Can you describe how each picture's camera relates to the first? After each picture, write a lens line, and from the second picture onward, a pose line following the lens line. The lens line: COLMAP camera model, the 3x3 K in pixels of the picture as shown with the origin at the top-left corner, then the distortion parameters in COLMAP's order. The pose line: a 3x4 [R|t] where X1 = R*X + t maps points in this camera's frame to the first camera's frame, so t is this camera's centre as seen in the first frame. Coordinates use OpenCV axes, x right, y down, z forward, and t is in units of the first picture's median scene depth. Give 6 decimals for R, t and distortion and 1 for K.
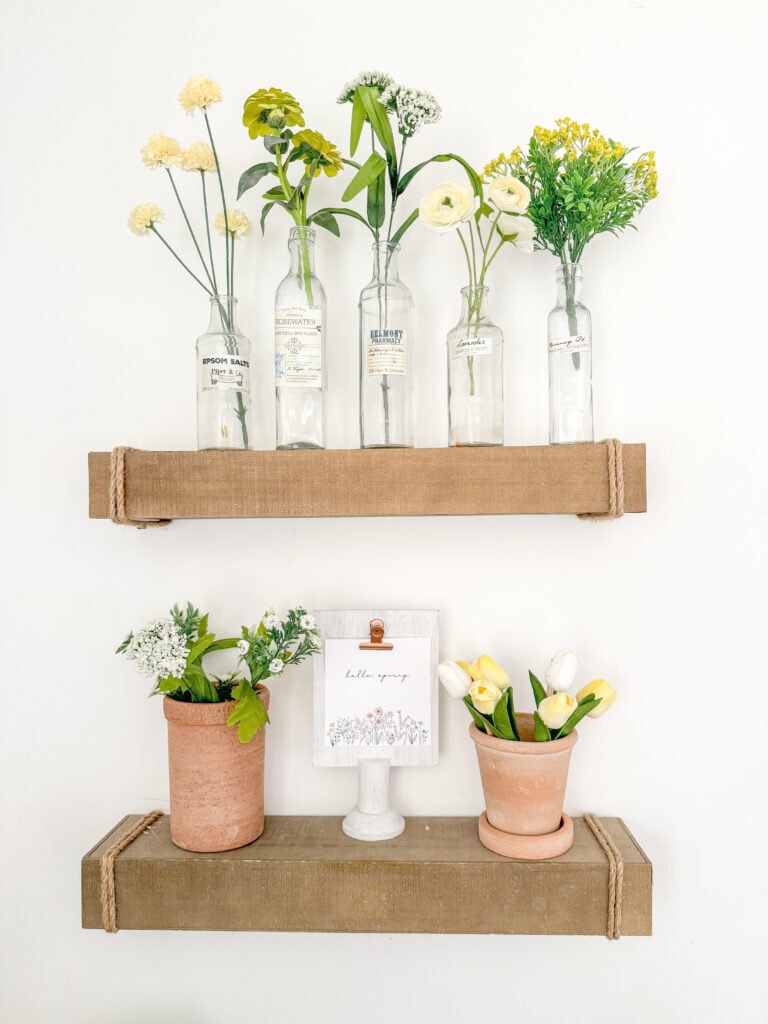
lens RADIAL K [[714.6, 0, 387.8], [0, 714.6, 511.4], [0, 0, 1]] dist [-0.002913, -0.031028]
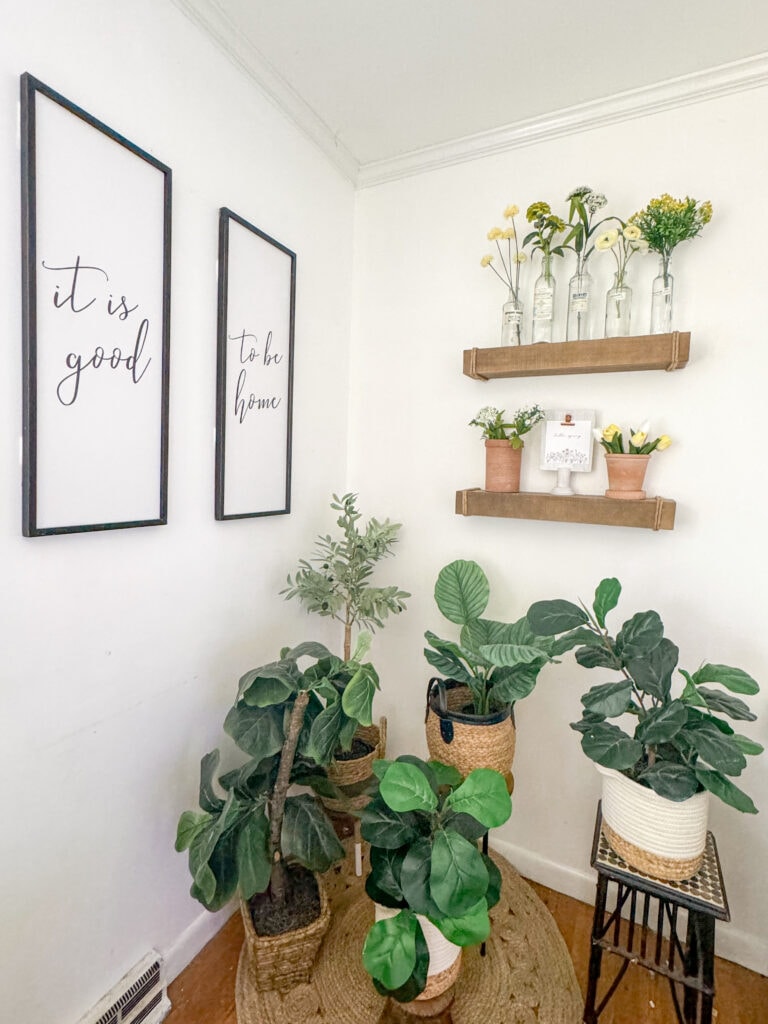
lens RADIAL K [[495.9, 0, 381.6], [0, 495.9, 501.2], [0, 0, 1]] dist [-0.001295, -0.000641]
pose [[0.907135, 0.068936, -0.415155, 0.143049], [-0.025895, 0.993767, 0.108431, 0.308271], [0.420042, -0.087611, 0.903266, -0.962033]]
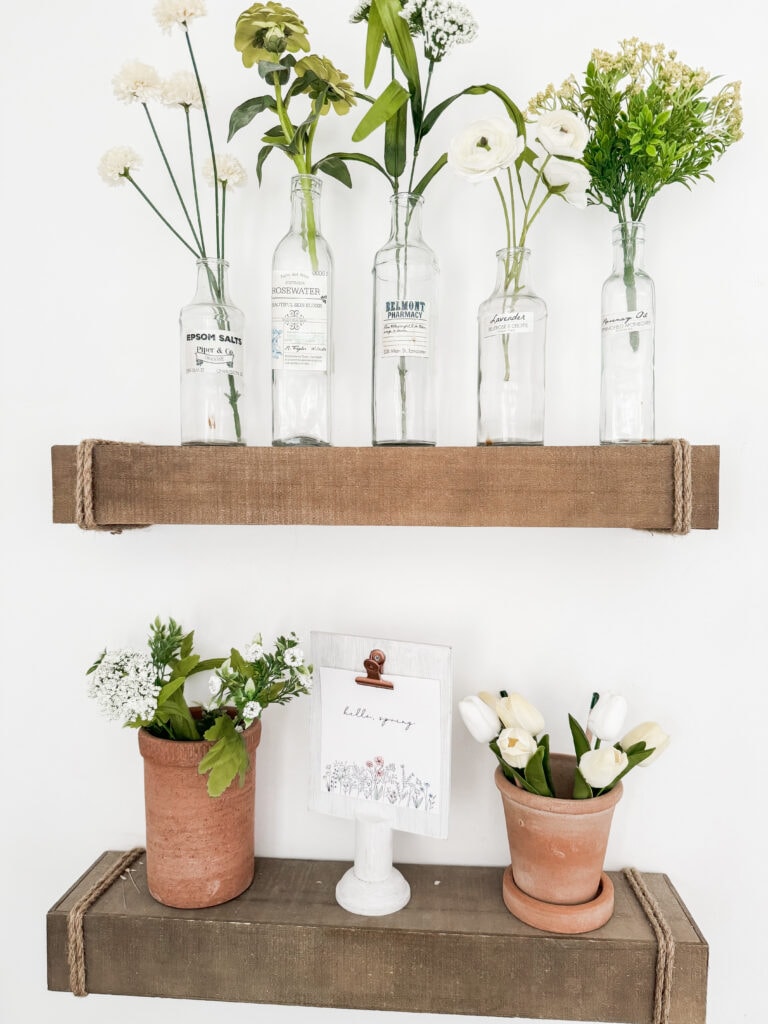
lens RADIAL K [[714.6, 0, 382.2], [0, 714.6, 509.3], [0, 0, 1]] dist [-0.002913, -0.031028]
pose [[0.999405, 0.016219, -0.030455, 0.000371], [-0.014775, 0.998783, 0.047054, -0.052589], [0.031181, -0.046576, 0.998428, 0.161790]]
